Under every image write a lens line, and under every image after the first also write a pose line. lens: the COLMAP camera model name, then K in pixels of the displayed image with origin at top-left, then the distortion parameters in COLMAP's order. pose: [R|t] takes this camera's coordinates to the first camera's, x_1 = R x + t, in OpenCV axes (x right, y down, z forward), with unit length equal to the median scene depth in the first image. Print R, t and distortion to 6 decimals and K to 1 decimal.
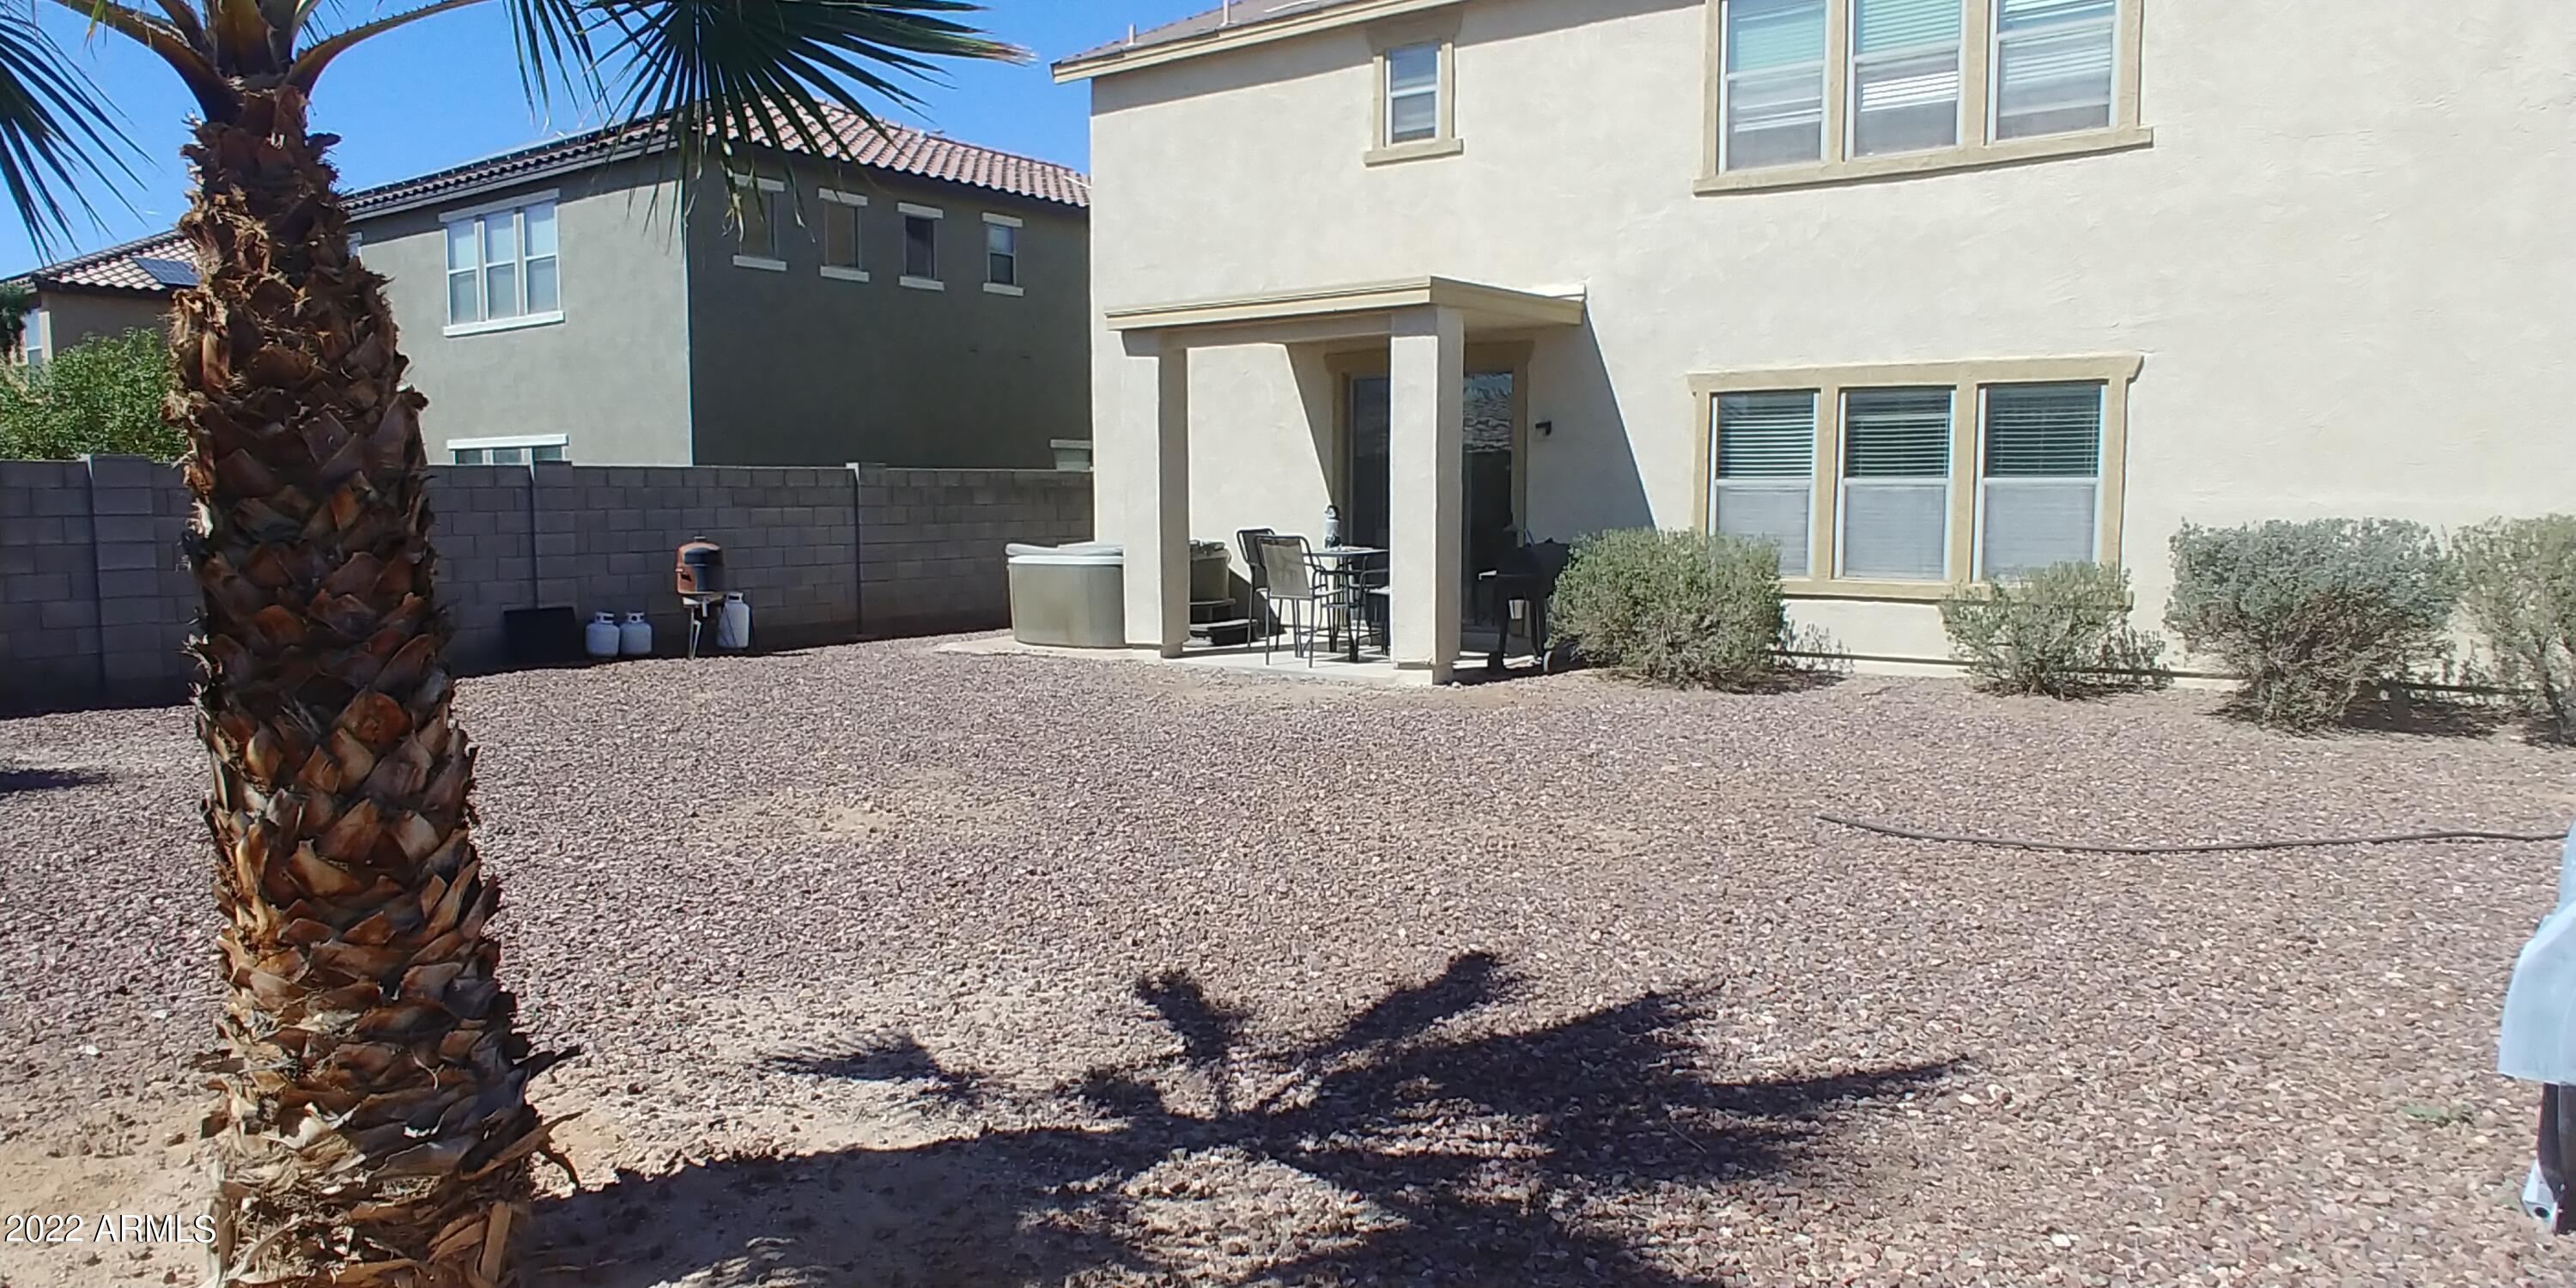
lens RADIAL K [[1649.6, 0, 1288.0], [0, 1649.6, 644.0], [0, 0, 1]] dist [-0.043116, 0.002479]
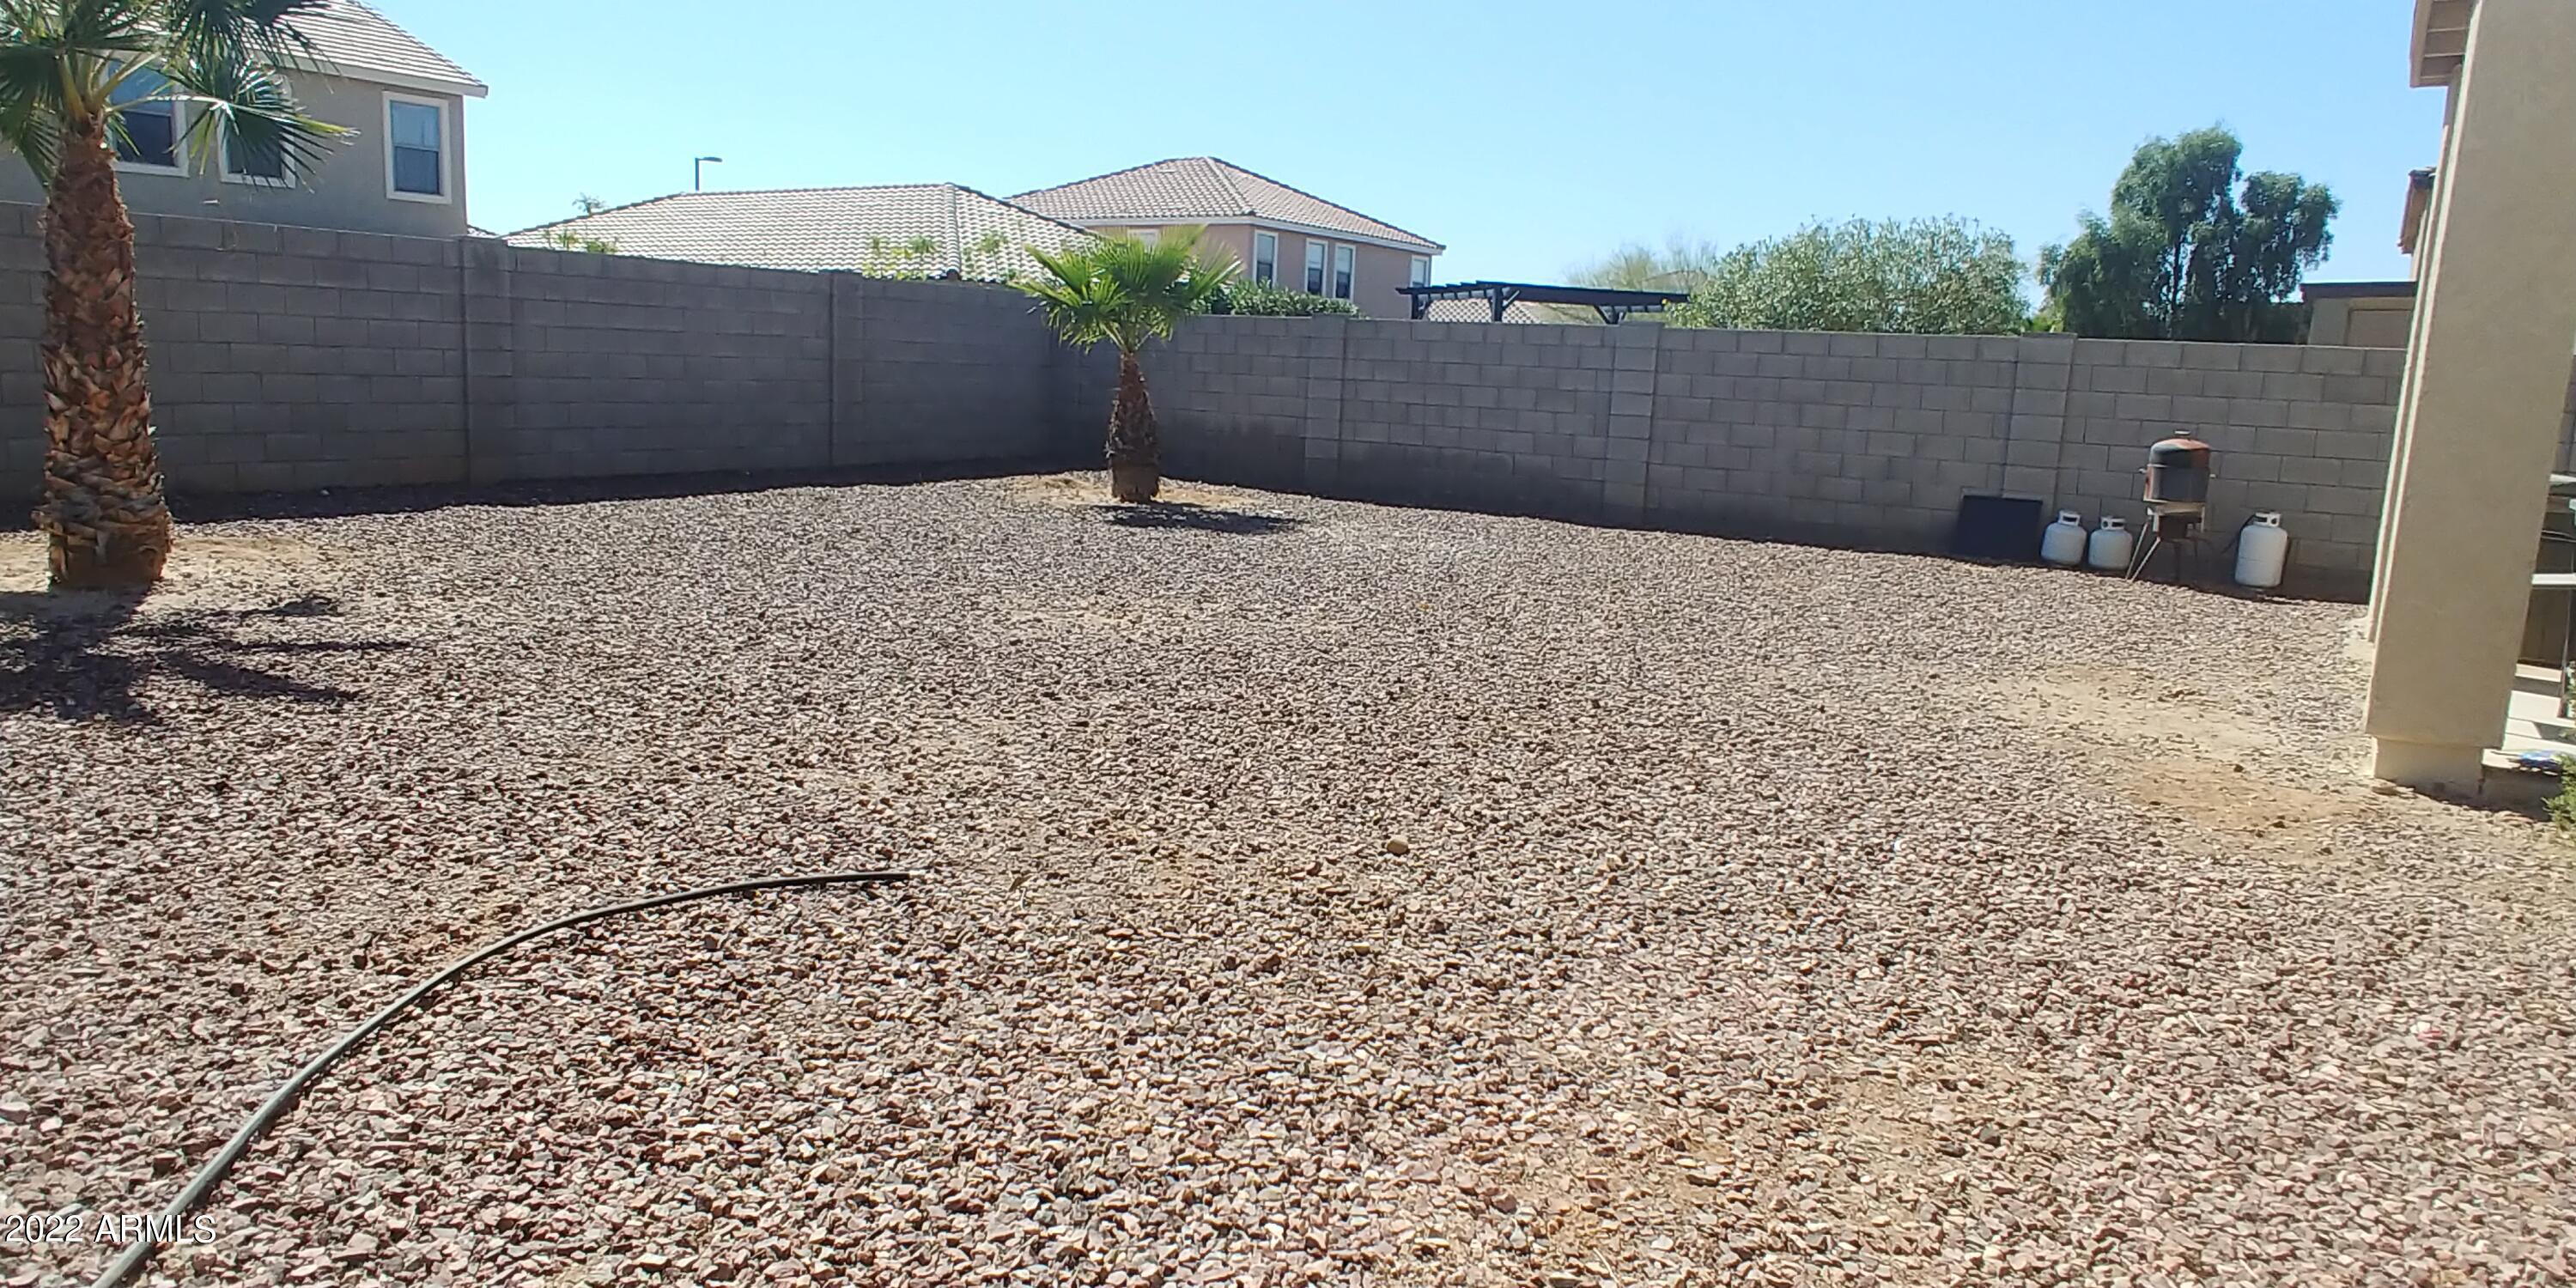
lens RADIAL K [[1649.6, 0, 1288.0], [0, 1649.6, 644.0], [0, 0, 1]] dist [-0.043116, 0.002479]
pose [[0.050291, 0.176370, -0.983038, 0.429709], [-0.132493, 0.976763, 0.168465, -0.043304], [0.989907, 0.121773, 0.072490, 0.558900]]
